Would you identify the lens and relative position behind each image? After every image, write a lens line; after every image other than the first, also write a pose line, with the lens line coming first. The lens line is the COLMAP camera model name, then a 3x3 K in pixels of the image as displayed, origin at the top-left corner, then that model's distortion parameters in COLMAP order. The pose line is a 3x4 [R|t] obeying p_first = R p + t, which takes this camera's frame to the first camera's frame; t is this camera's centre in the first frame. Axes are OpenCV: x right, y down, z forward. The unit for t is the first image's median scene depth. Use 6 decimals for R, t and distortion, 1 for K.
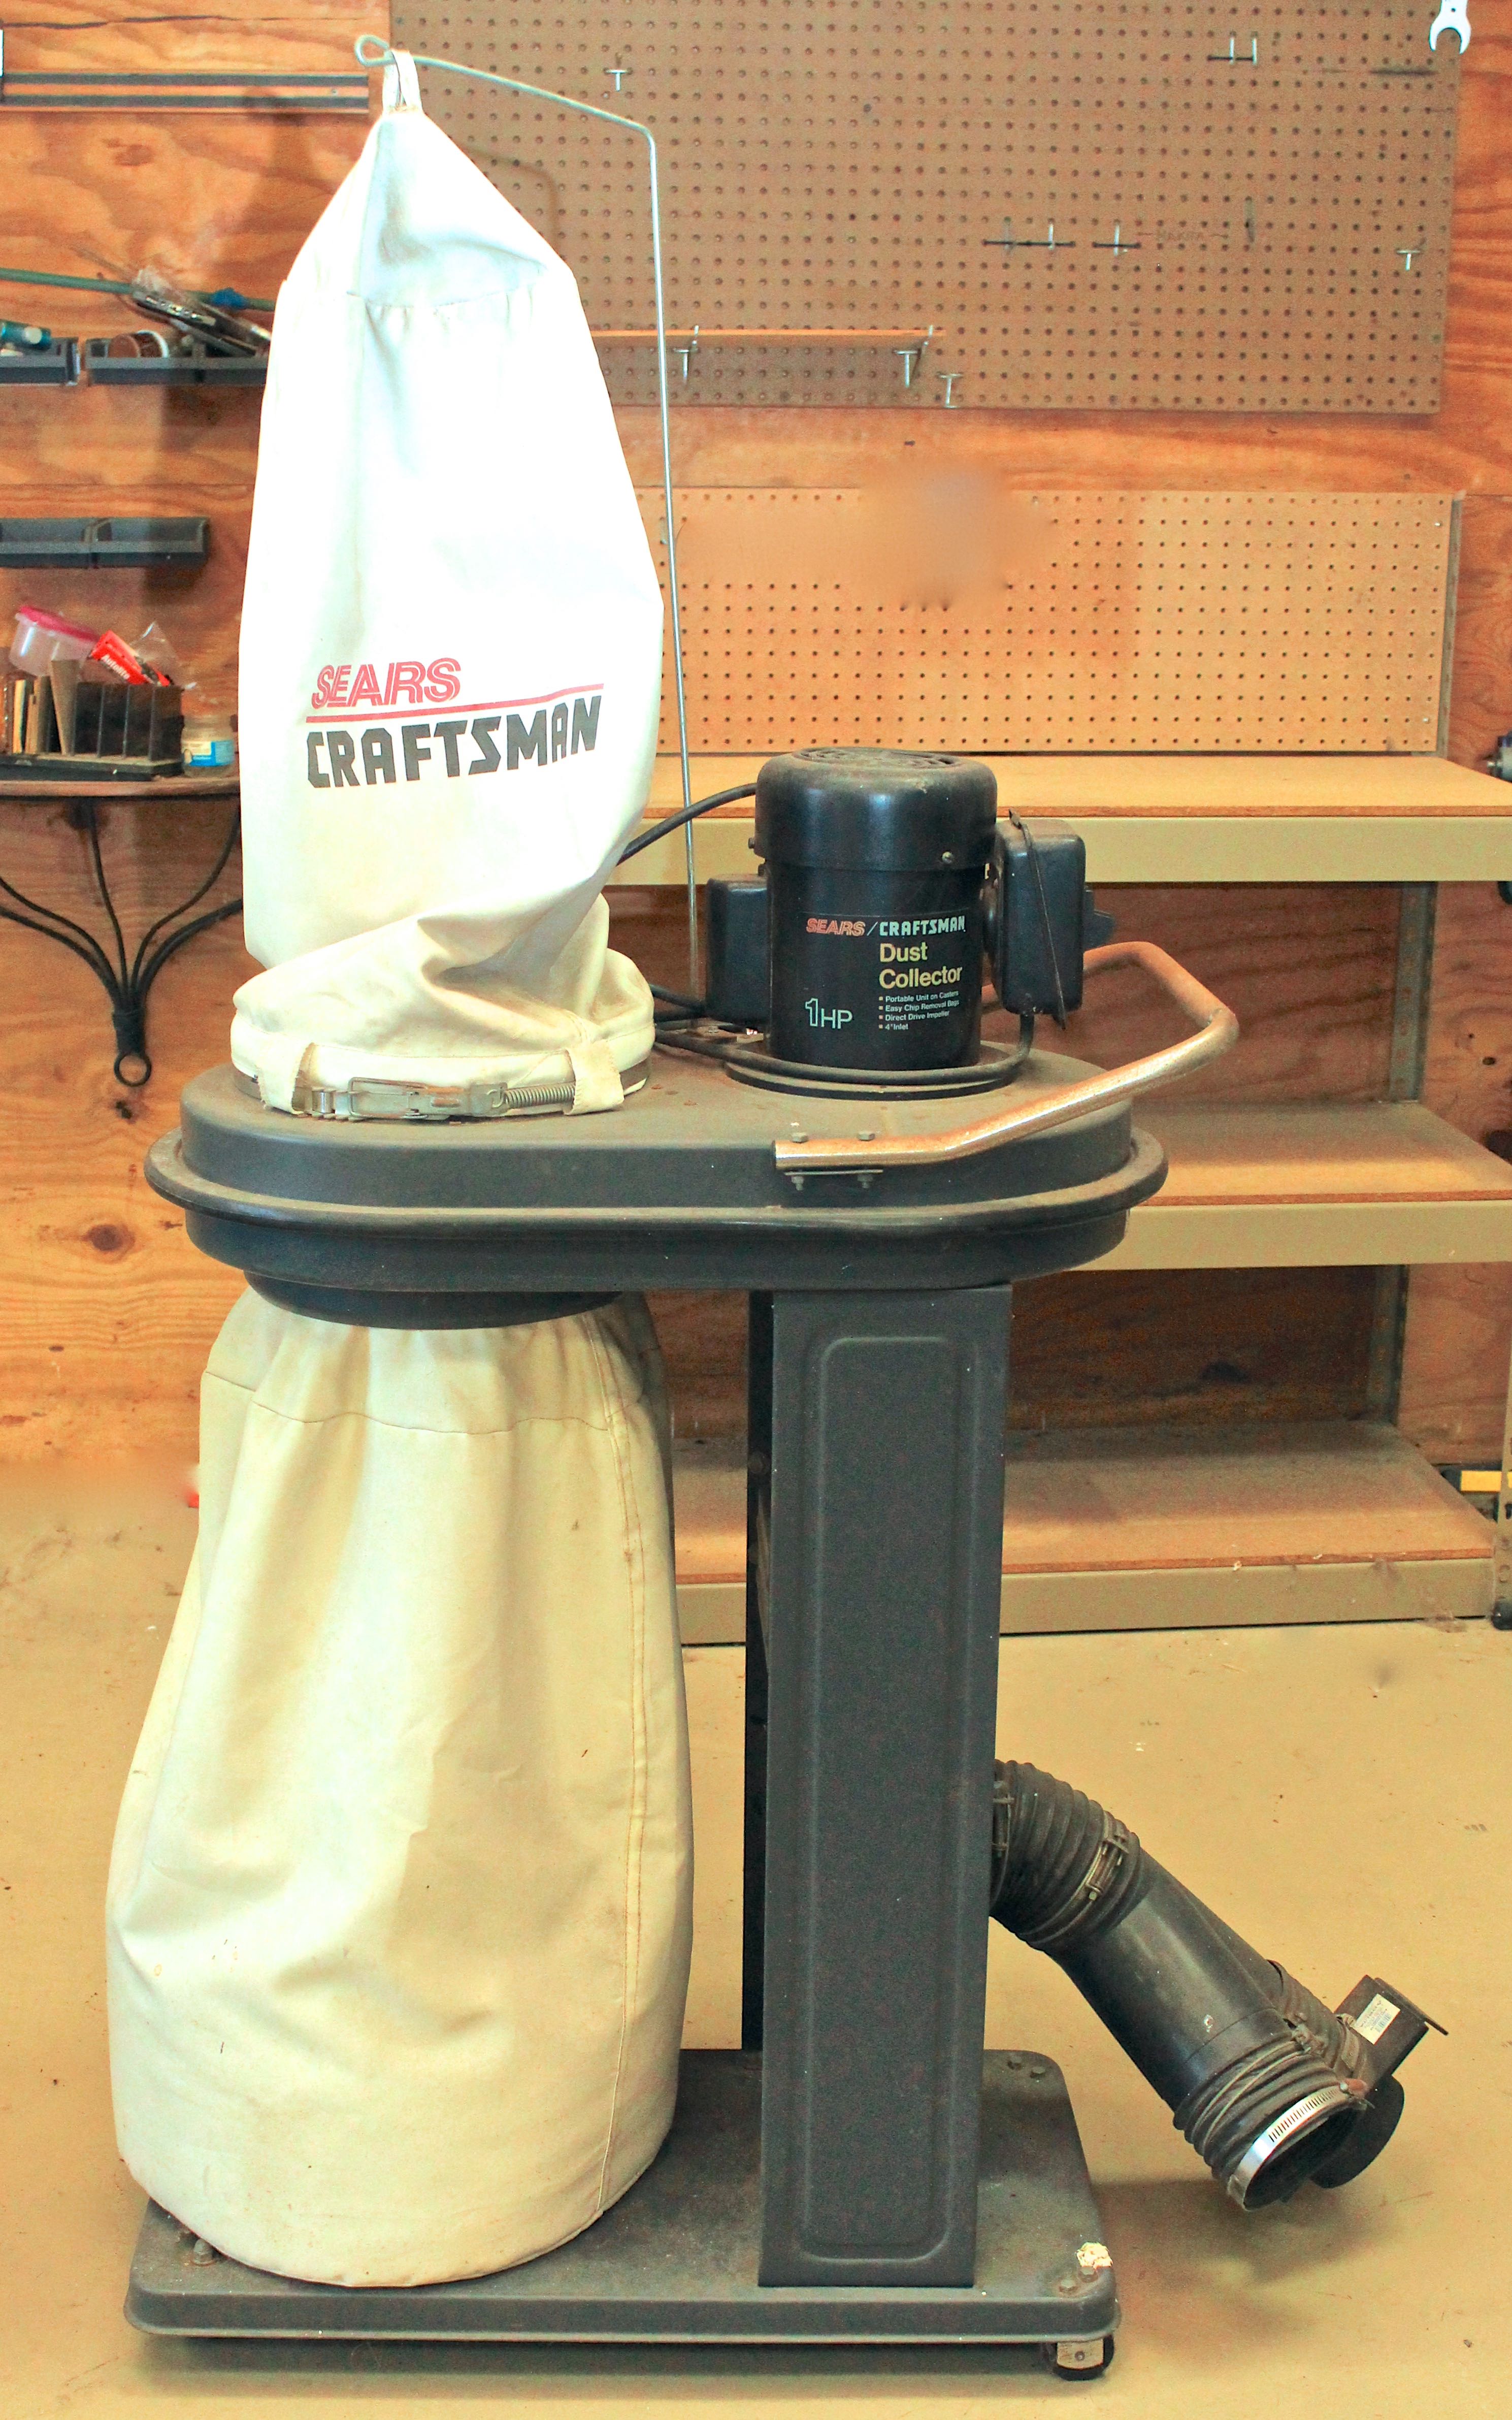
lens RADIAL K [[3241.9, 0, 668.5], [0, 3241.9, 1214.8], [0, 0, 1]] dist [-0.081191, 0.363078]
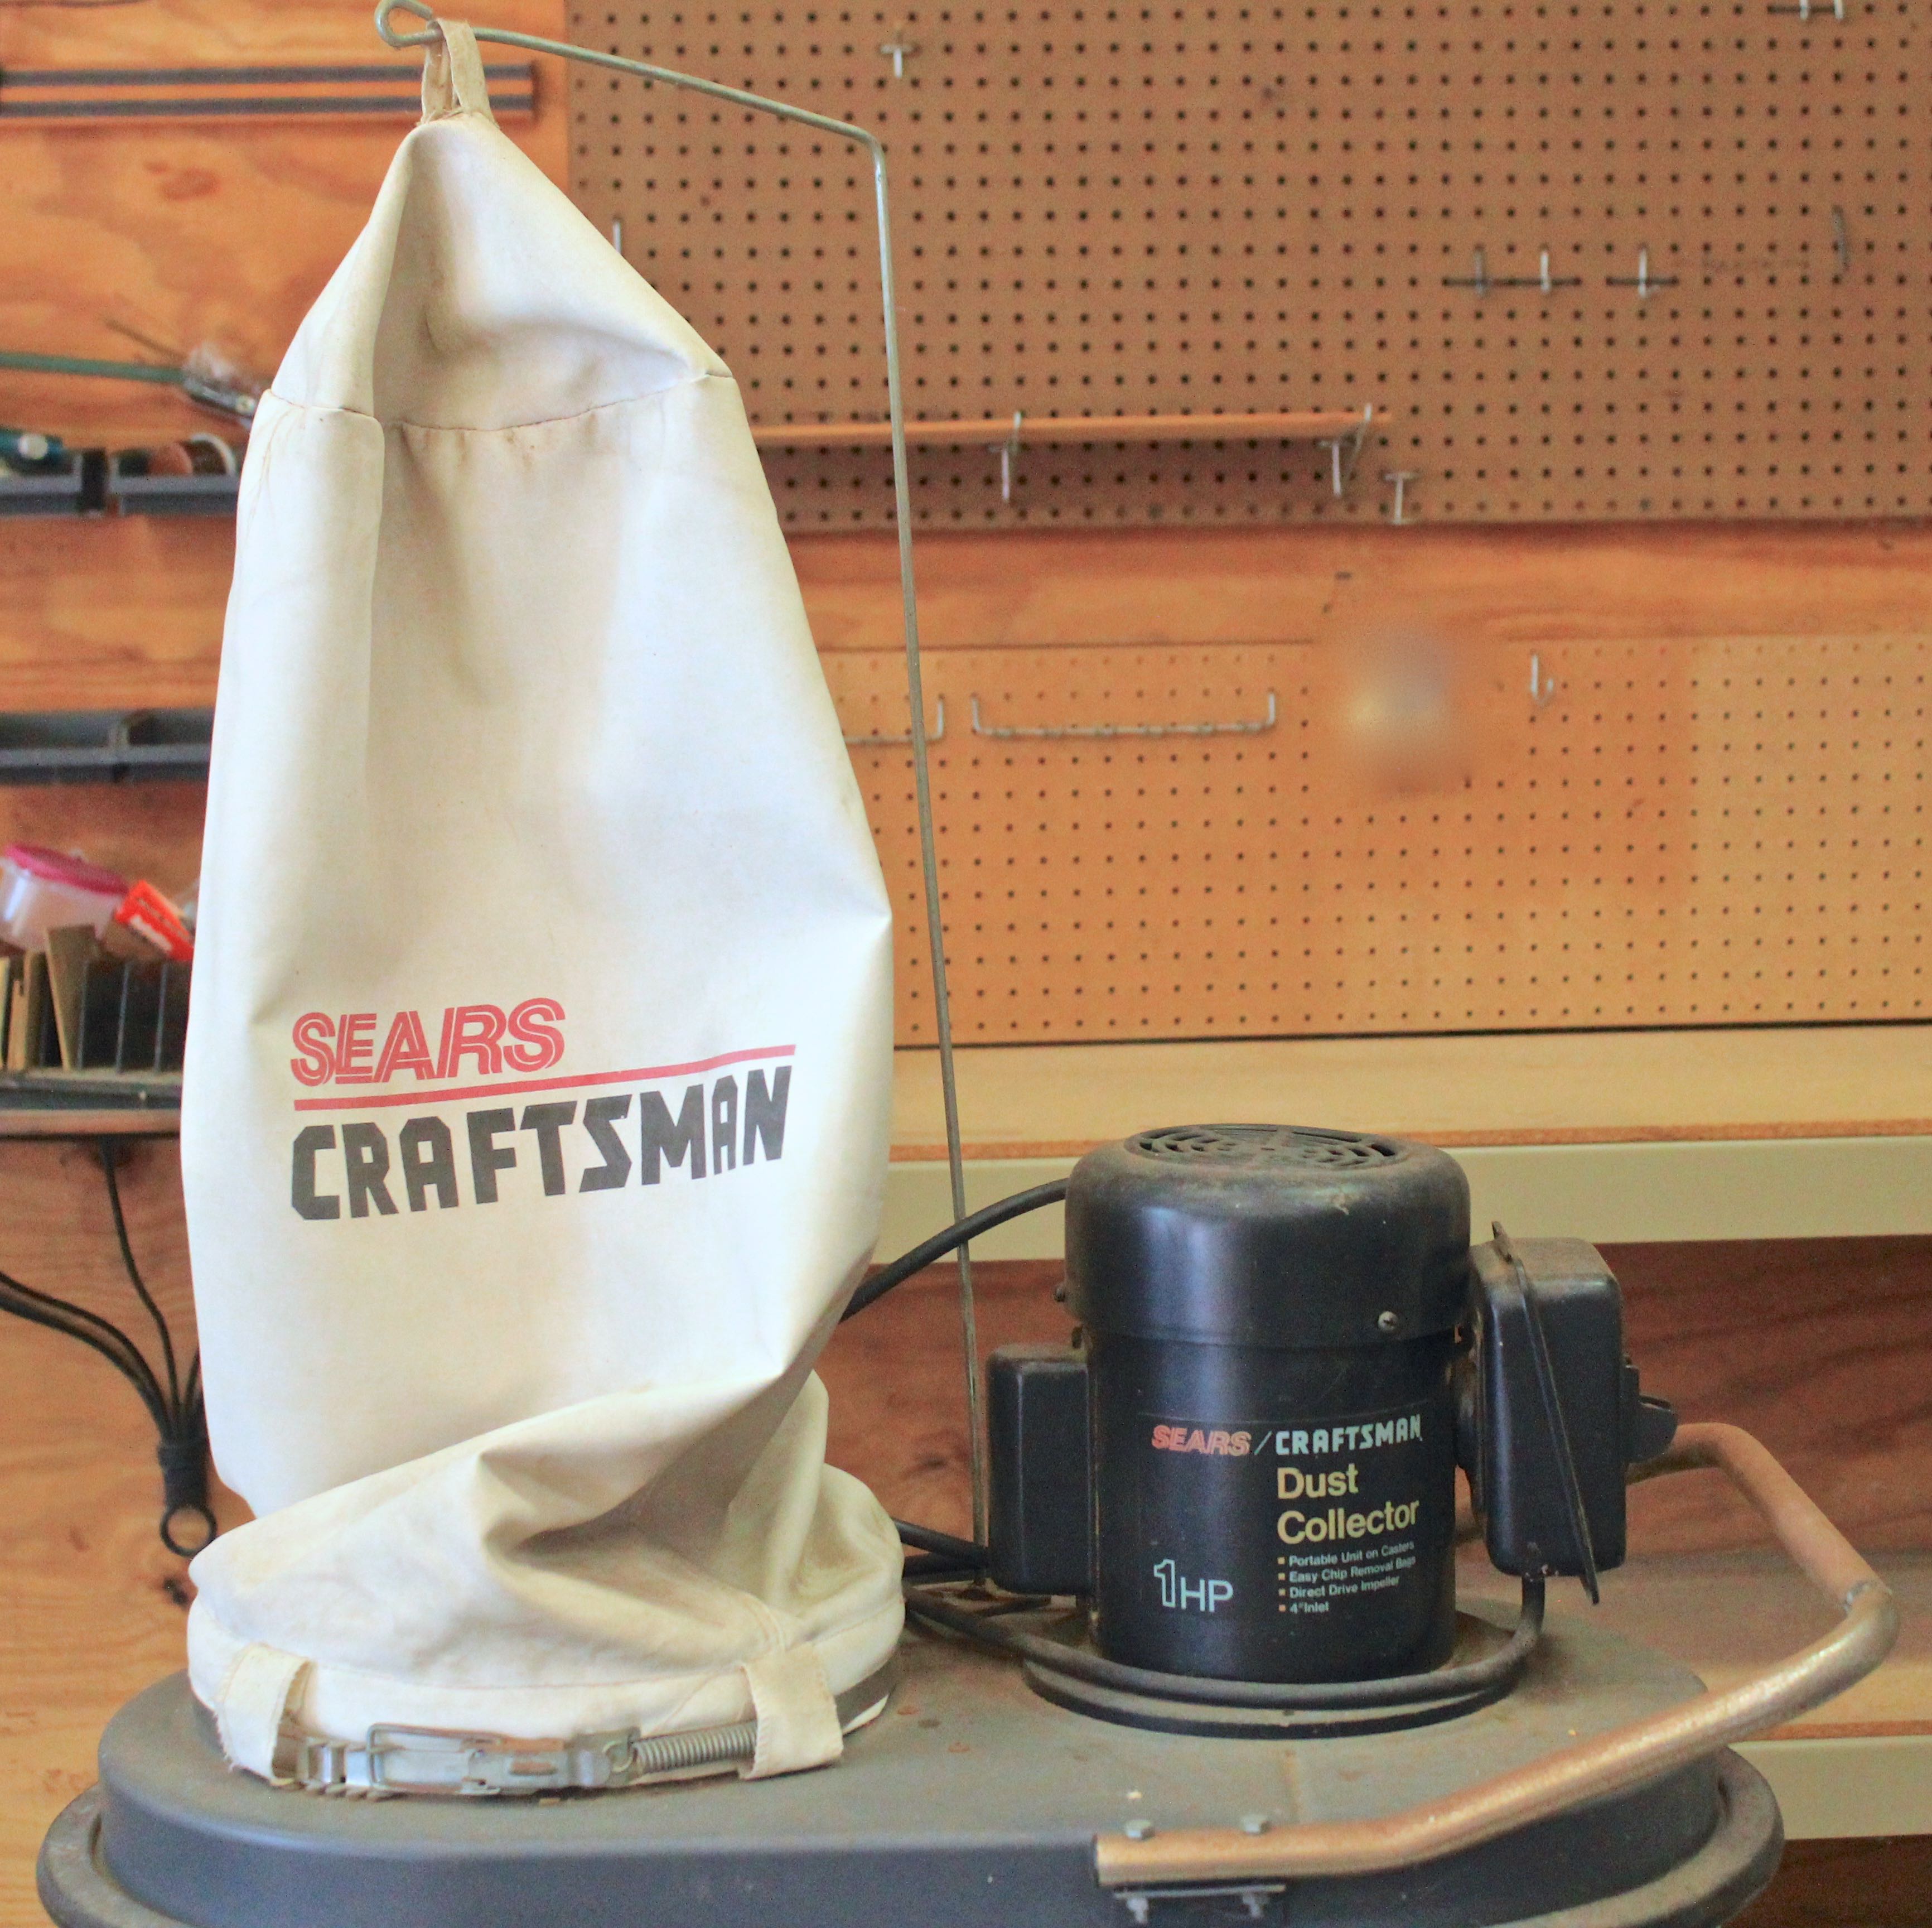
lens RADIAL K [[4451.2, 0, 966.0], [0, 4451.2, 964.0], [0, 0, 1]] dist [-0.047564, 1.071428]
pose [[0.999612, -0.018871, -0.020480, 0.015283], [0.015854, 0.990225, -0.138578, -0.035681], [0.022895, 0.138200, 0.990140, 0.104883]]
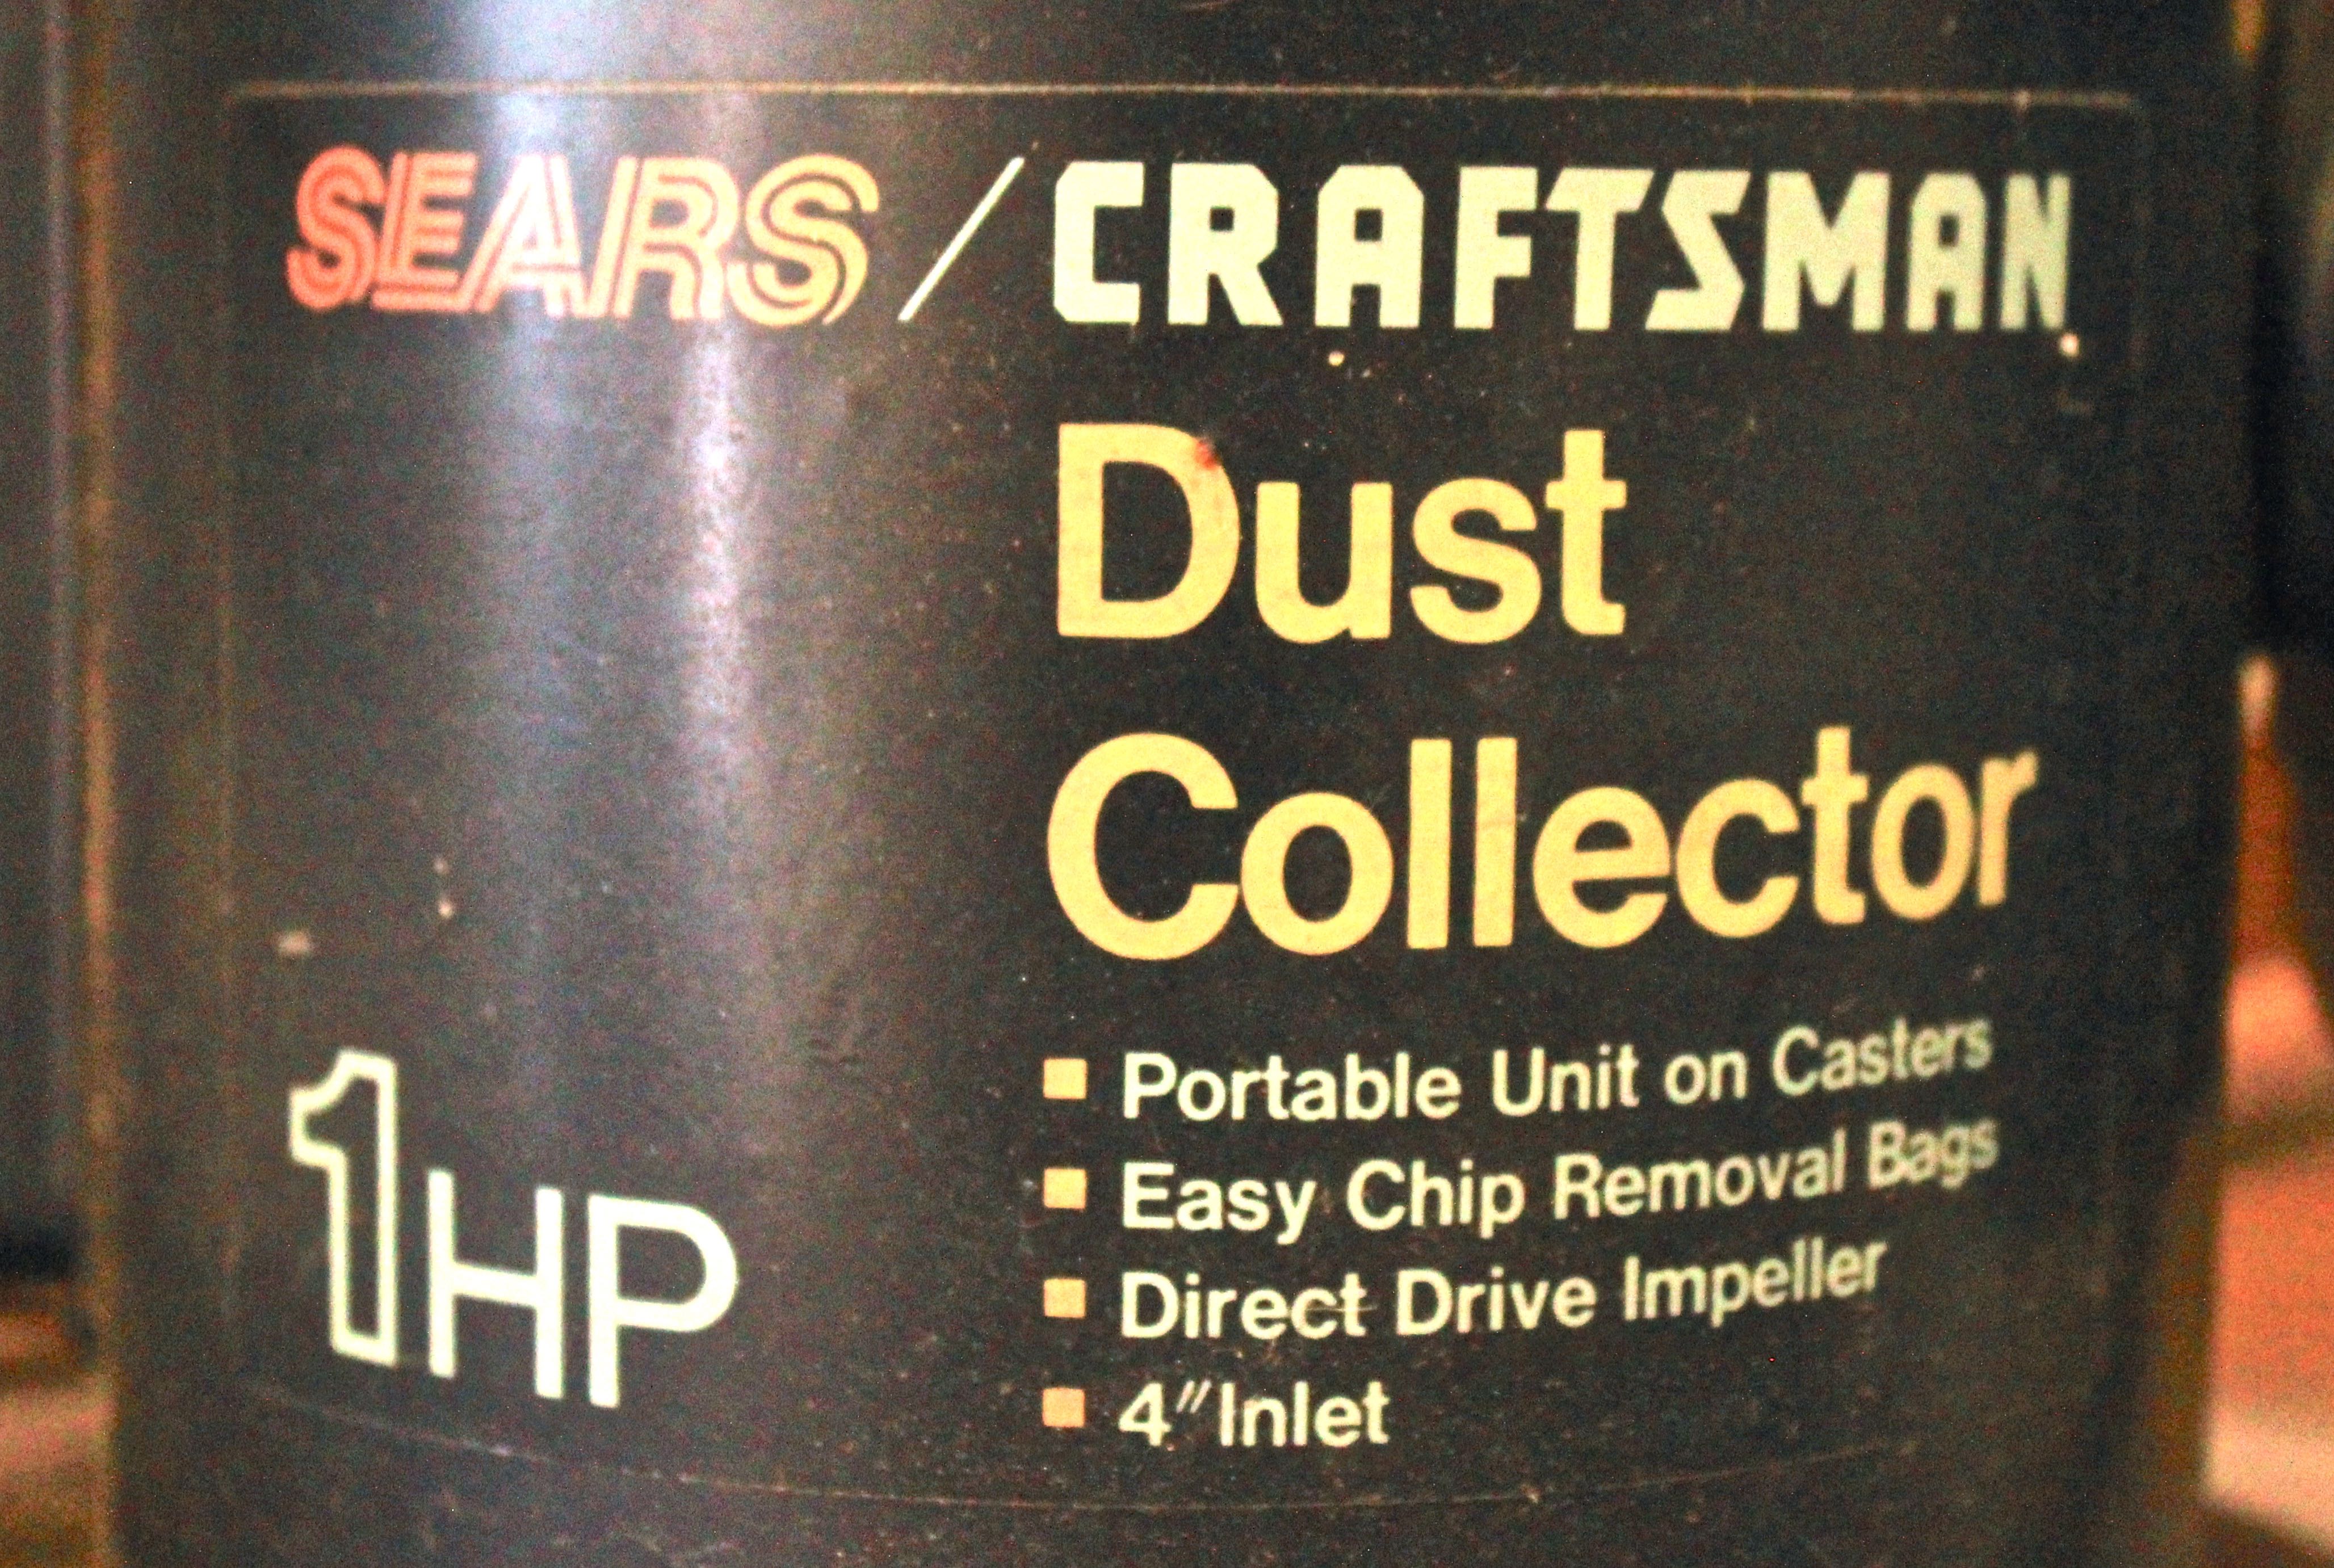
lens RADIAL K [[4836.9, 0, 1167.0], [0, 4836.9, 784.0], [0, 0, 1]] dist [-0.070654, -0.143898]
pose [[0.996163, 0.025647, -0.083677, 0.044484], [-0.036668, 0.990442, -0.132964, -0.032668], [0.079467, 0.135522, 0.987582, 0.494866]]
